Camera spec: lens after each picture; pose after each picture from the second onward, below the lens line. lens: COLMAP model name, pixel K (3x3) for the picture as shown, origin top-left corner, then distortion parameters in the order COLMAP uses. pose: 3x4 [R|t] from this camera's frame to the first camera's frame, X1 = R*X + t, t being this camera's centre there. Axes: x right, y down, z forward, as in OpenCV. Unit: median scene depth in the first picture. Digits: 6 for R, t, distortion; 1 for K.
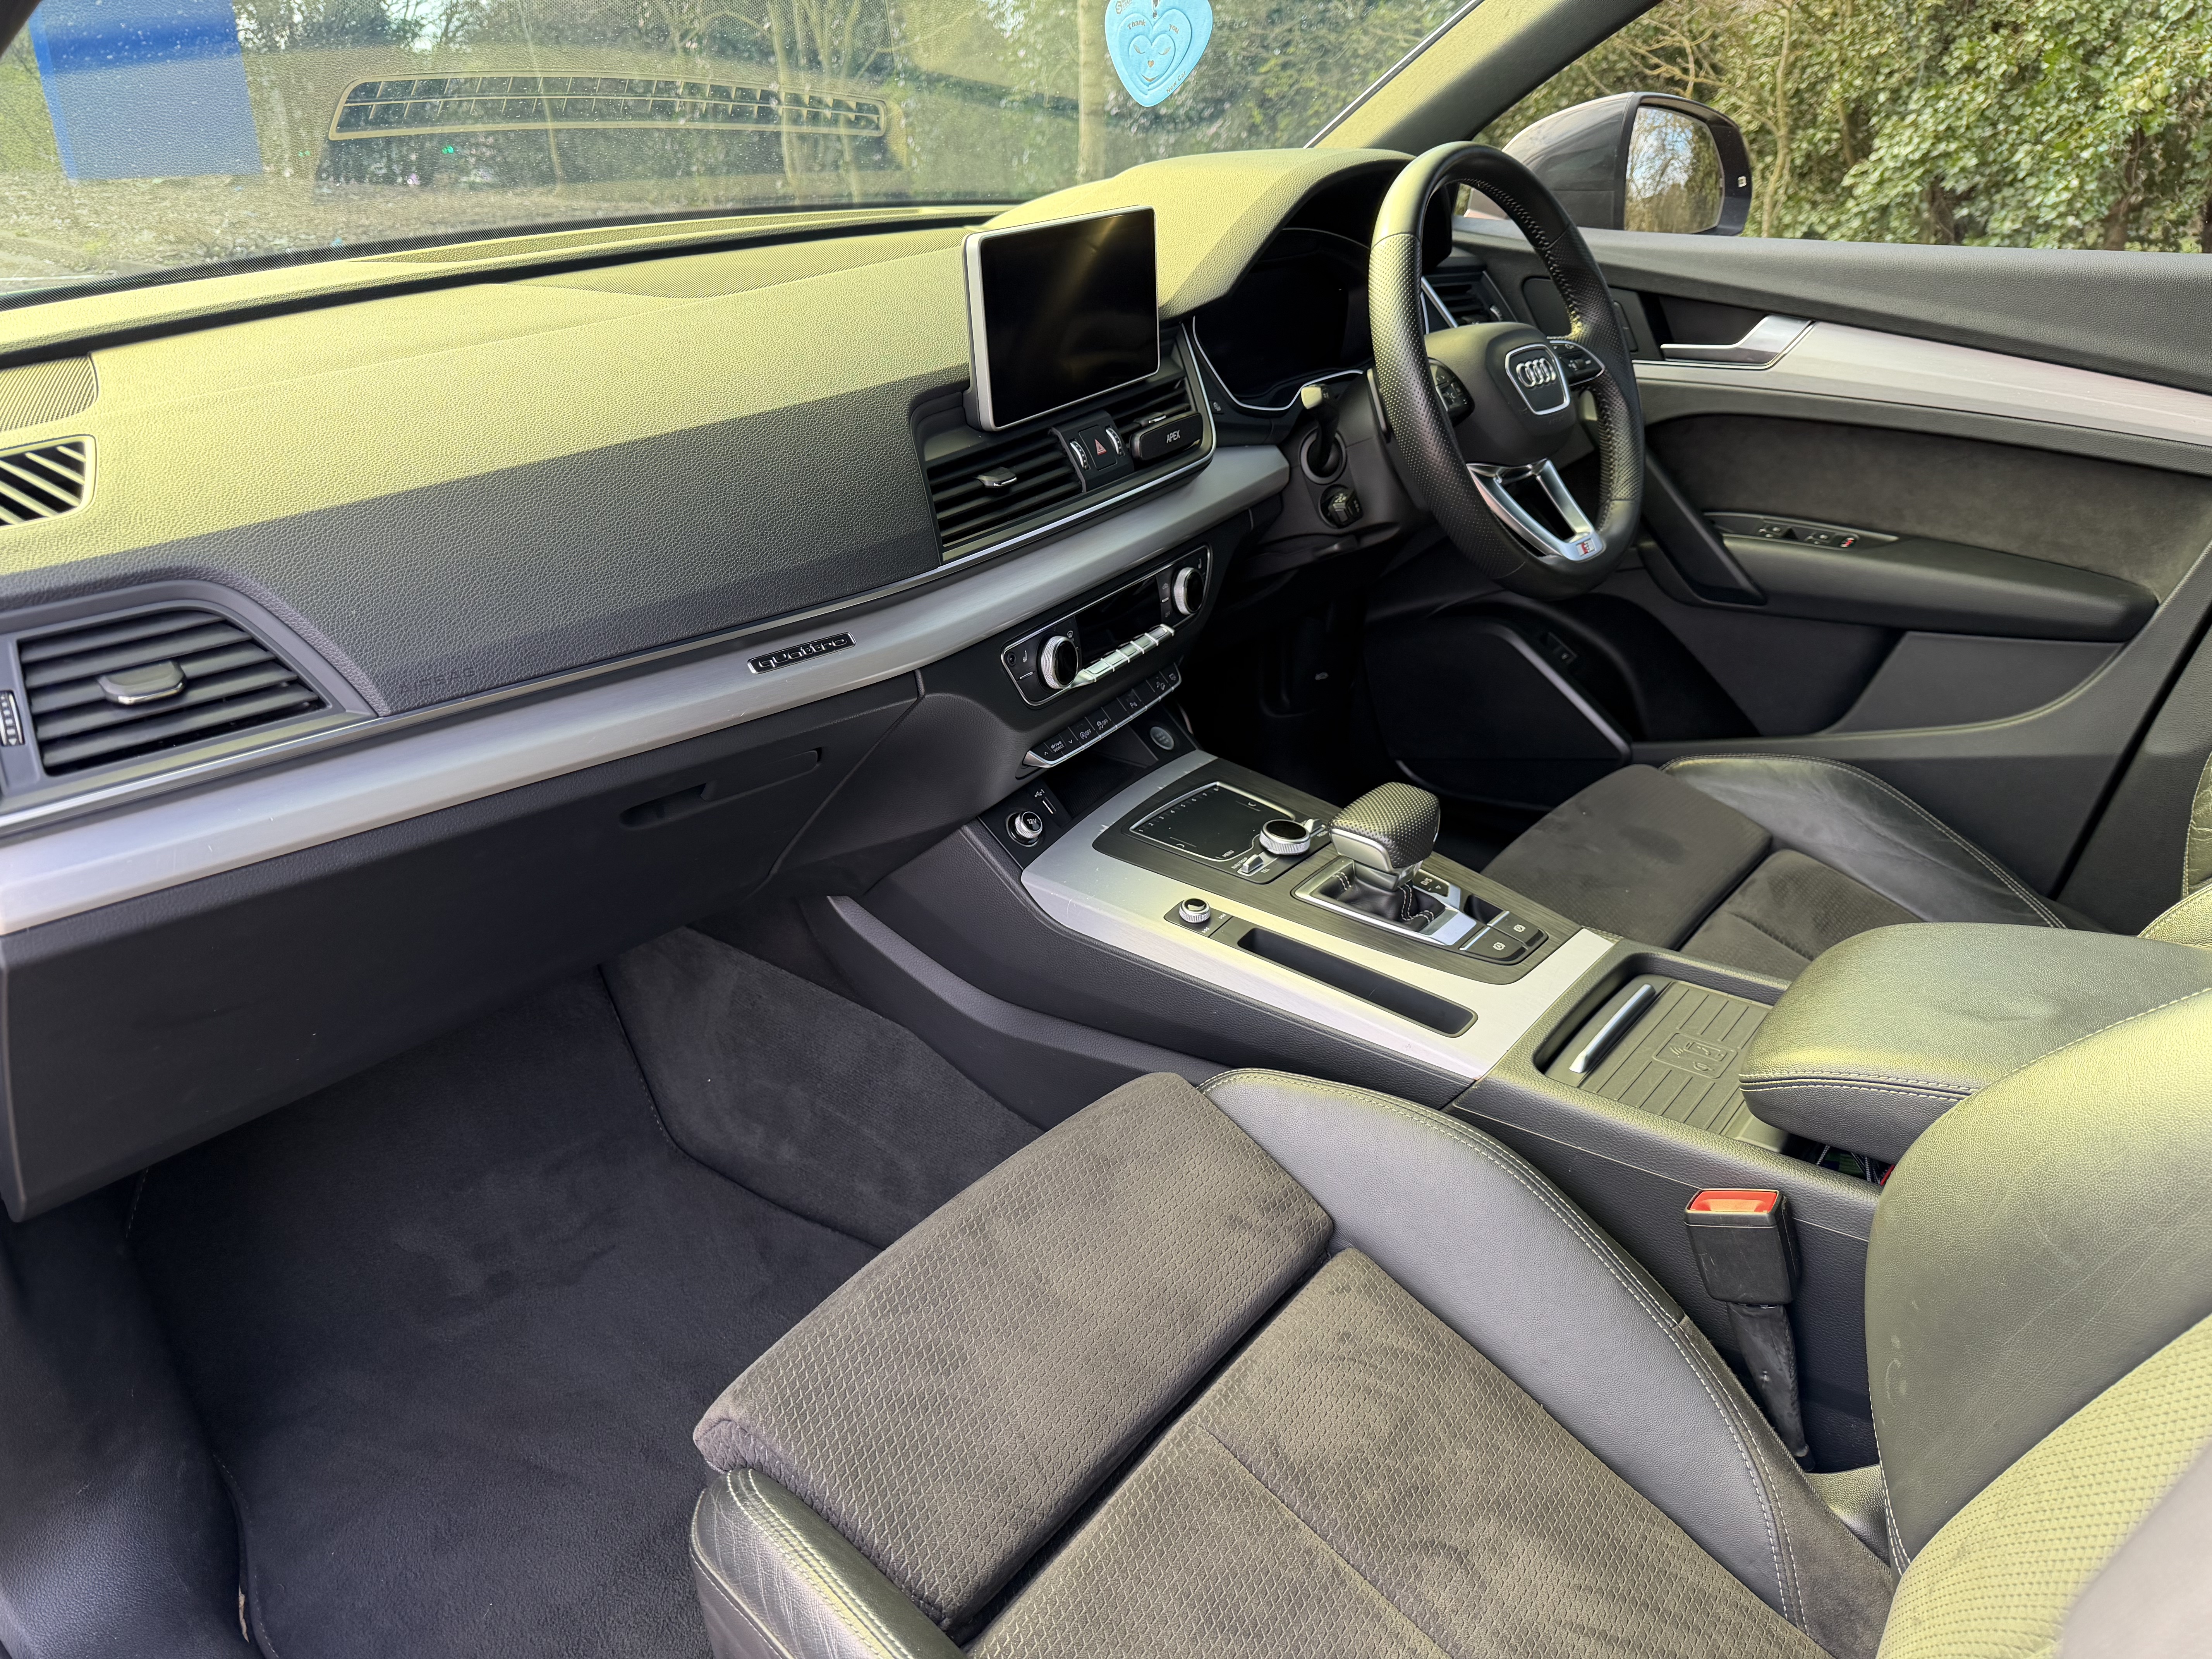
lens RADIAL K [[1560.8, 0, 1130.6], [0, 1560.8, 816.2], [0, 0, 1]] dist [0.055878, -0.056900]
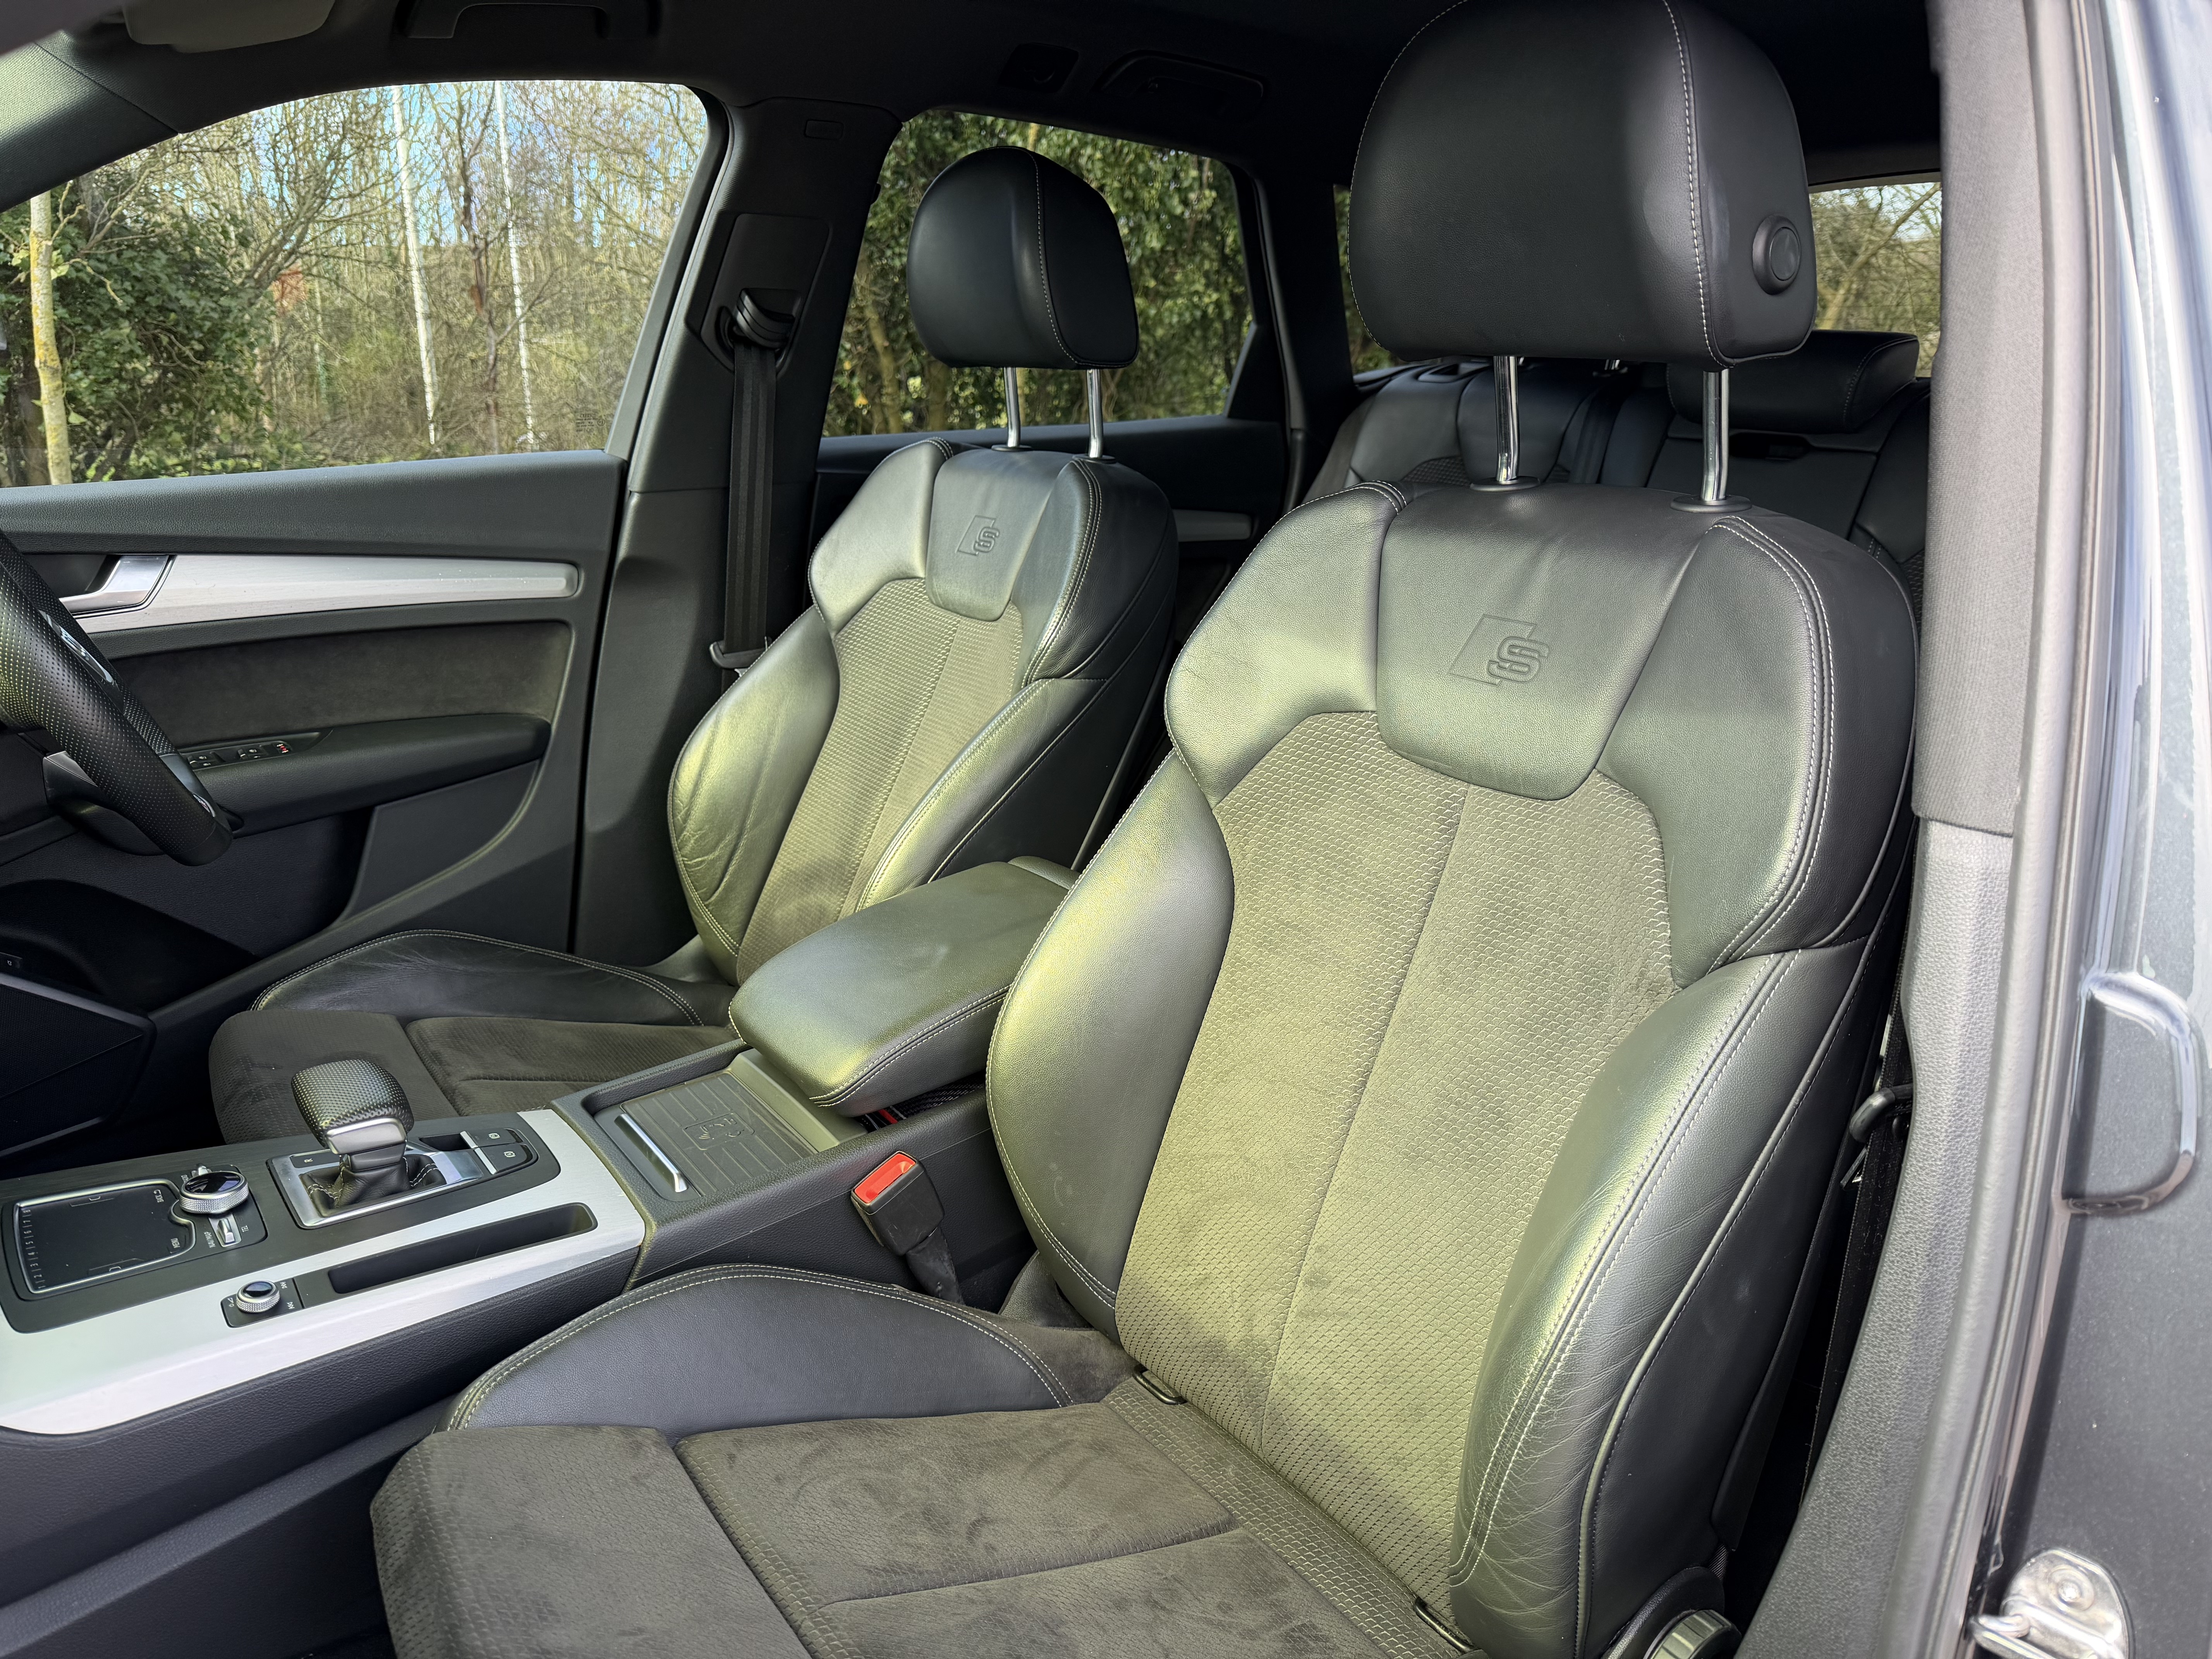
lens RADIAL K [[1515.1, 0, 1106.0], [0, 1515.1, 829.5], [0, 0, 1]] dist [0.131941, -0.247248]
pose [[0.267443, -0.299767, 0.915759, -0.454264], [0.401939, 0.898452, 0.176717, -0.112044], [-0.875739, 0.320818, 0.360772, 0.220315]]
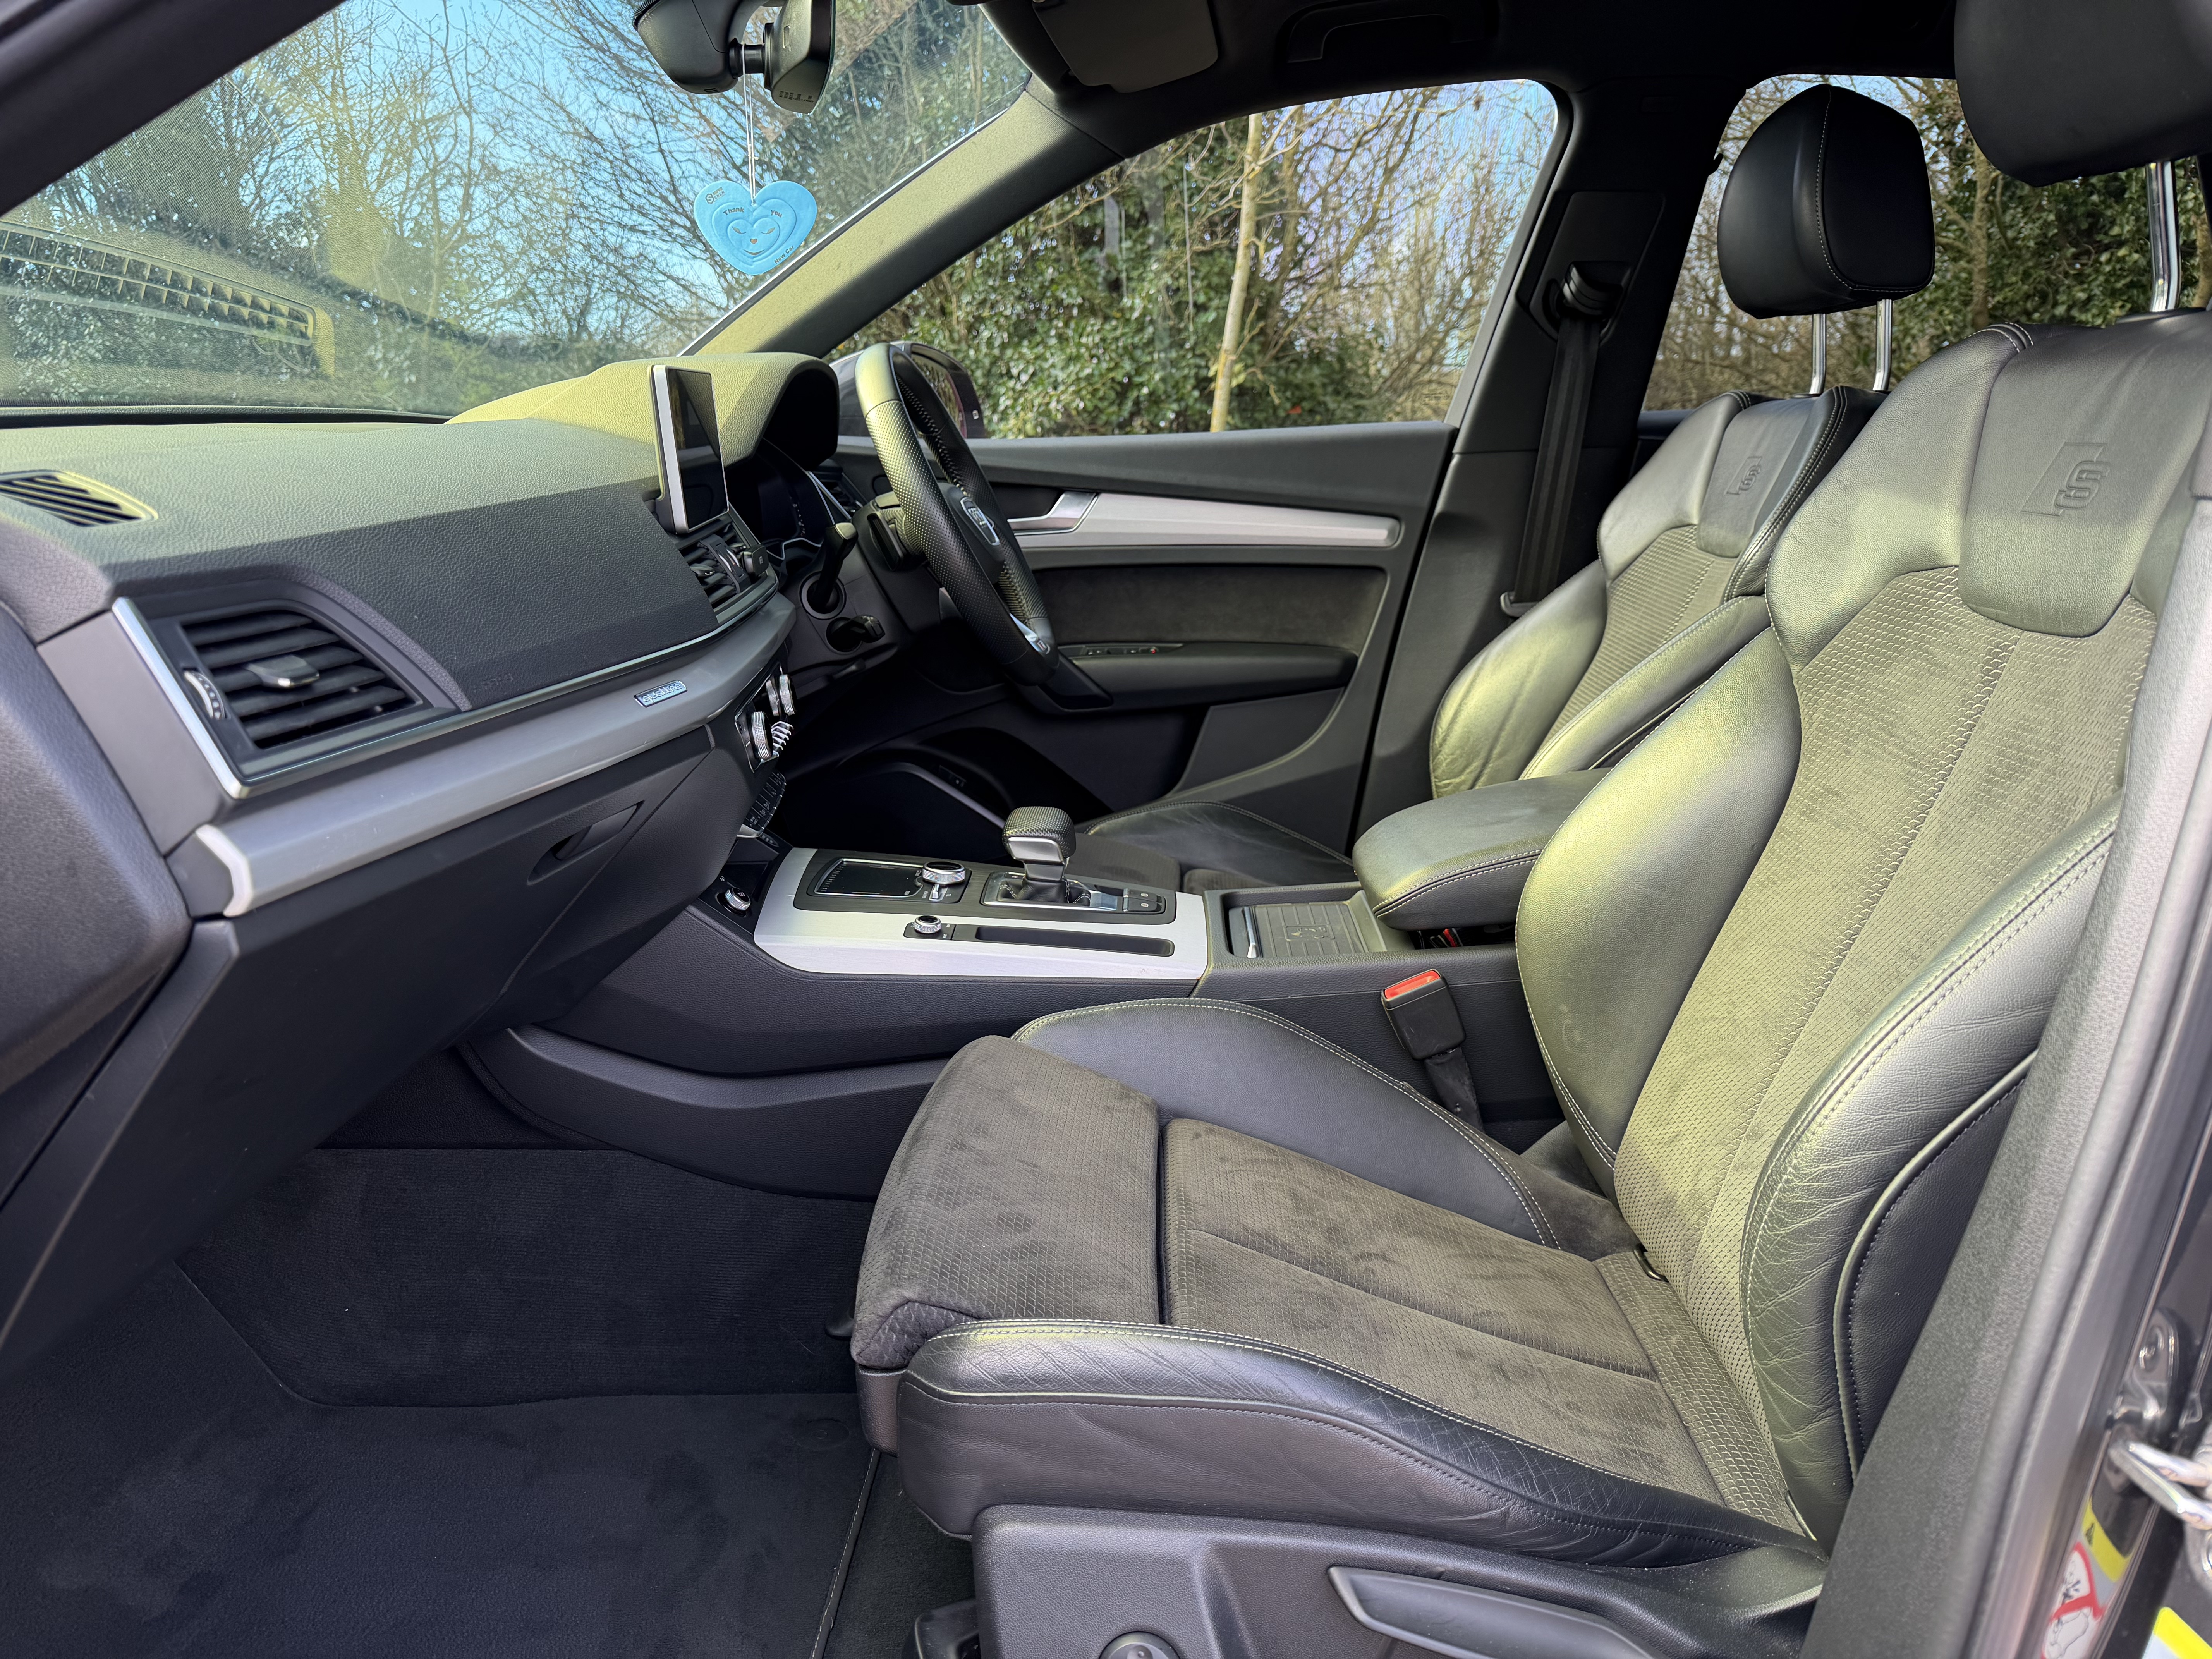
lens RADIAL K [[1546.0, 0, 1111.0], [0, 1546.0, 825.2], [0, 0, 1]] dist [0.076476, -0.115983]
pose [[0.809738, -0.155772, 0.565738, -0.437955], [0.266514, 0.956571, -0.118076, 0.146155], [-0.522776, 0.246387, 0.816088, -0.019814]]
